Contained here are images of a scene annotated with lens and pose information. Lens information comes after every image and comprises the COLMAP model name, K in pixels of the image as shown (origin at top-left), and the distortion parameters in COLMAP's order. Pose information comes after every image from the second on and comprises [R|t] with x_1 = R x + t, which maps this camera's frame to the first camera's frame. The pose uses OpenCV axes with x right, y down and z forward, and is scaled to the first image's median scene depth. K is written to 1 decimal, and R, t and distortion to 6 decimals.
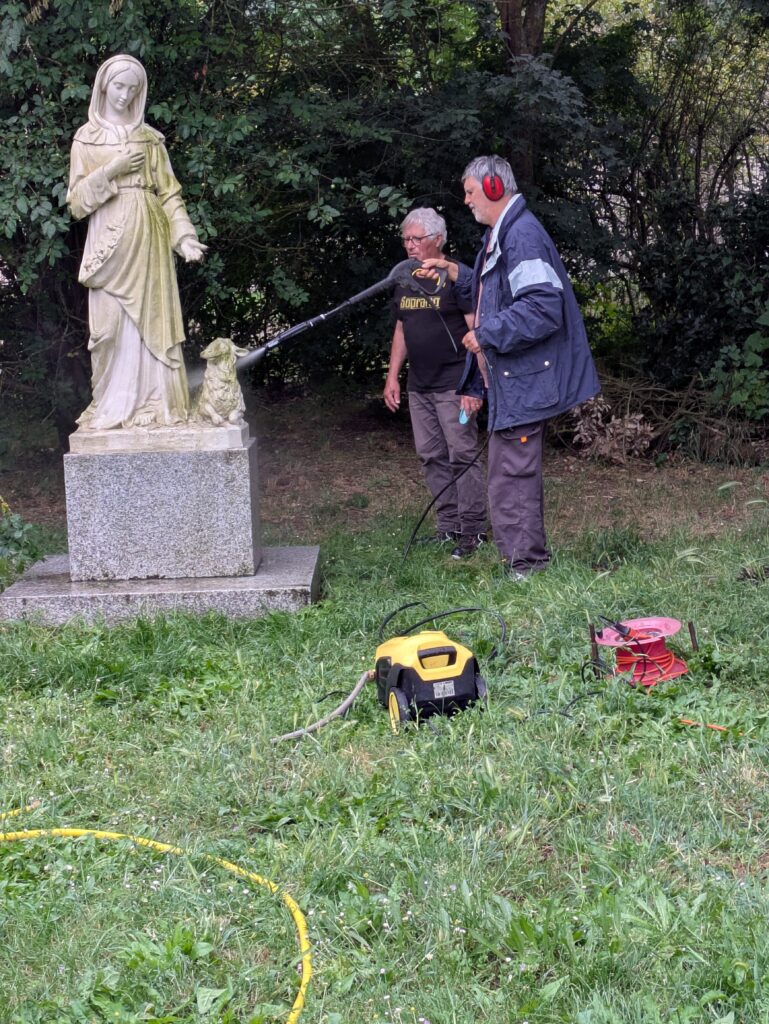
lens RADIAL K [[2007.1, 0, 336.7], [0, 2007.1, 507.7], [0, 0, 1]] dist [0.063785, -0.152041]
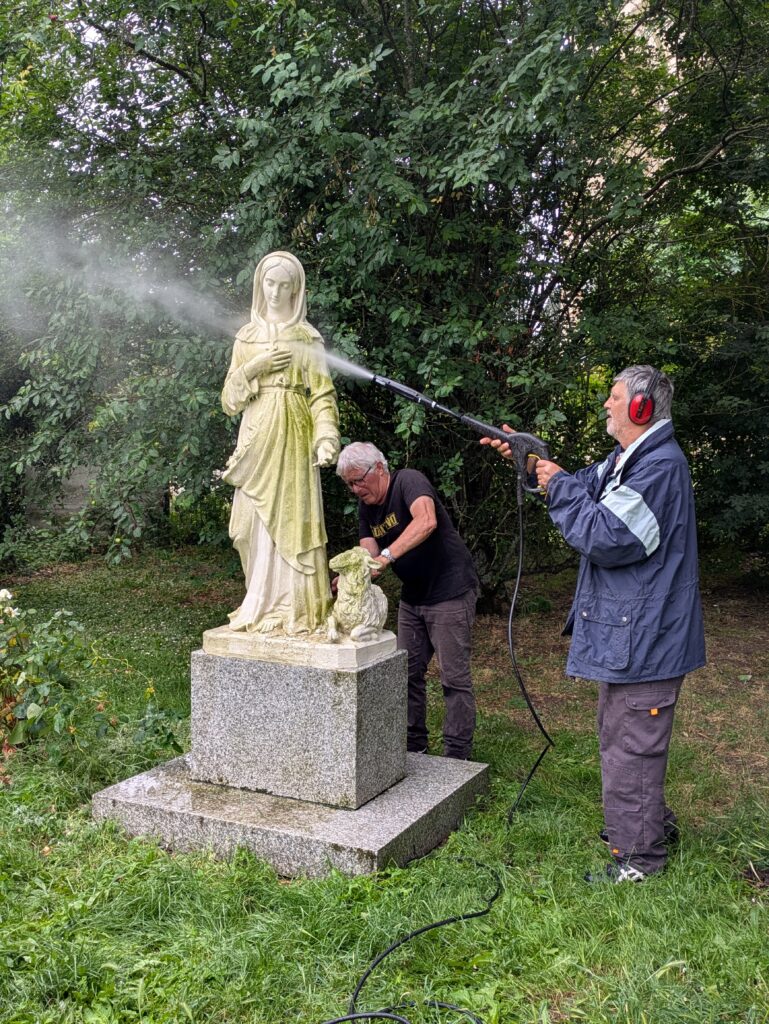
lens RADIAL K [[1087.3, 0, 384.5], [0, 1087.3, 512.0], [0, 0, 1]] dist [0.073353, -0.007367]
pose [[0.908428, 0.078843, -0.410539, 0.165944], [-0.099300, 0.994643, -0.028710, -0.088853], [0.406076, 0.066848, 0.911391, 0.544114]]
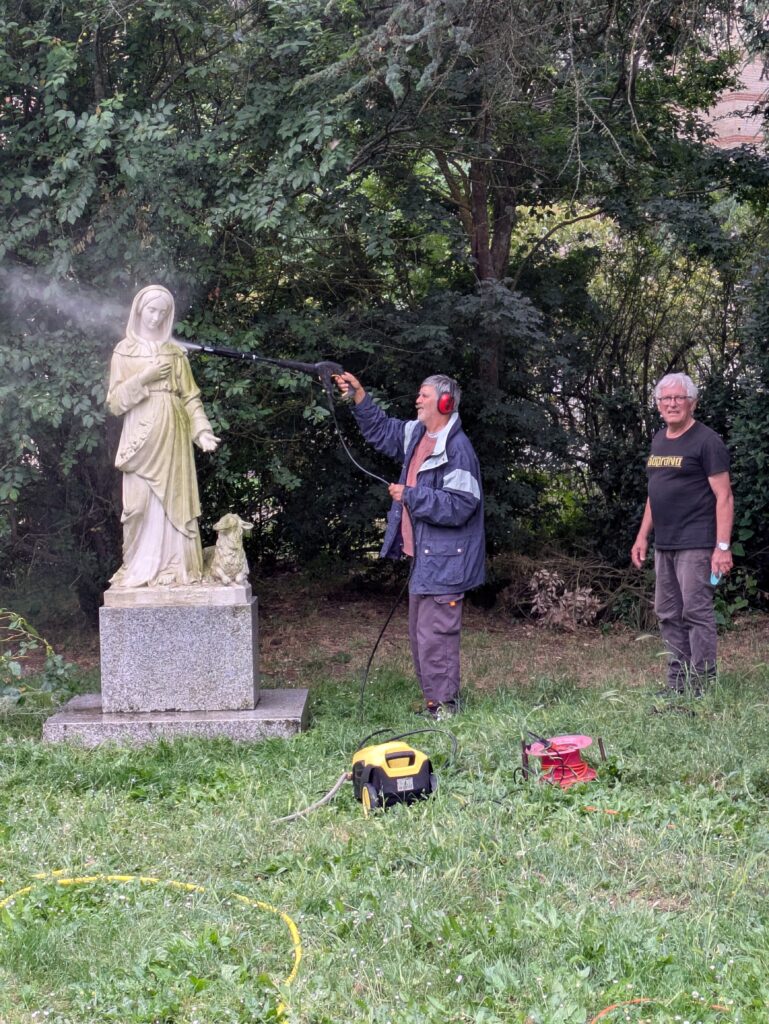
lens RADIAL K [[2007.1, 0, 336.7], [0, 2007.1, 507.7], [0, 0, 1]] dist [0.063785, -0.152041]
pose [[0.999880, 0.014082, 0.006410, -0.000926], [-0.013425, 0.995572, -0.093036, 0.024632], [-0.007691, 0.092939, 0.995642, -0.217004]]
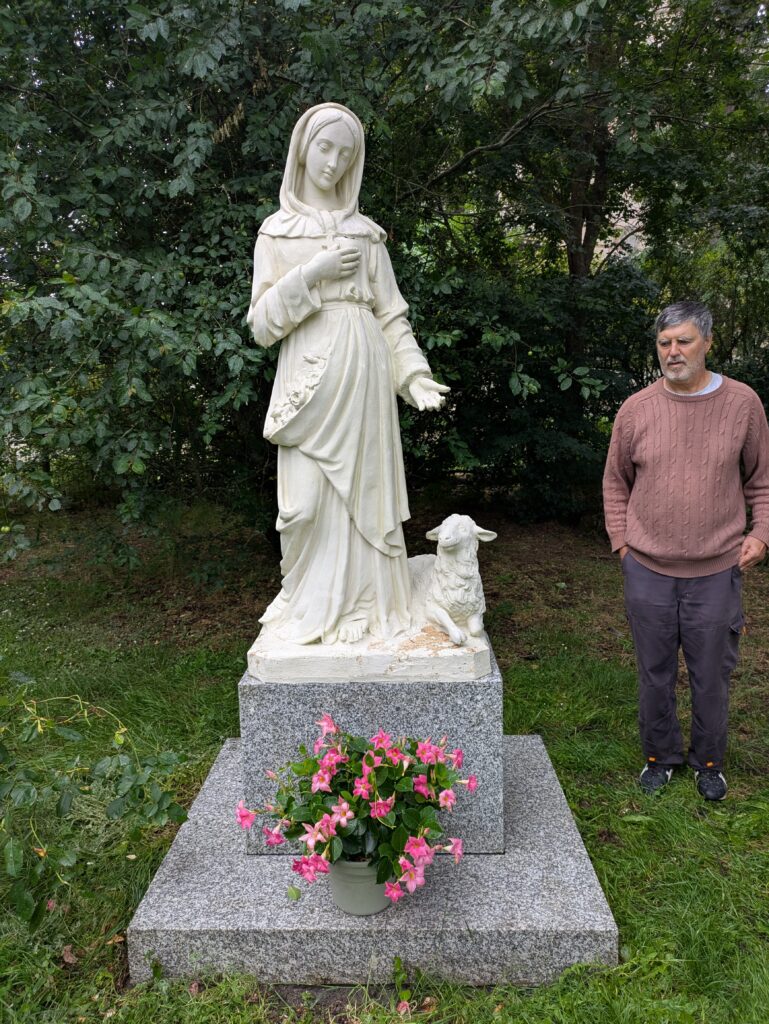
lens RADIAL K [[747.3, 0, 384.5], [0, 747.3, 512.0], [0, 0, 1]] dist [0.044729, -0.003773]
pose [[0.999882, 0.014545, 0.004967, -0.086941], [-0.014627, 0.999748, 0.017008, -0.091286], [-0.004718, -0.017078, 0.999843, 0.738697]]
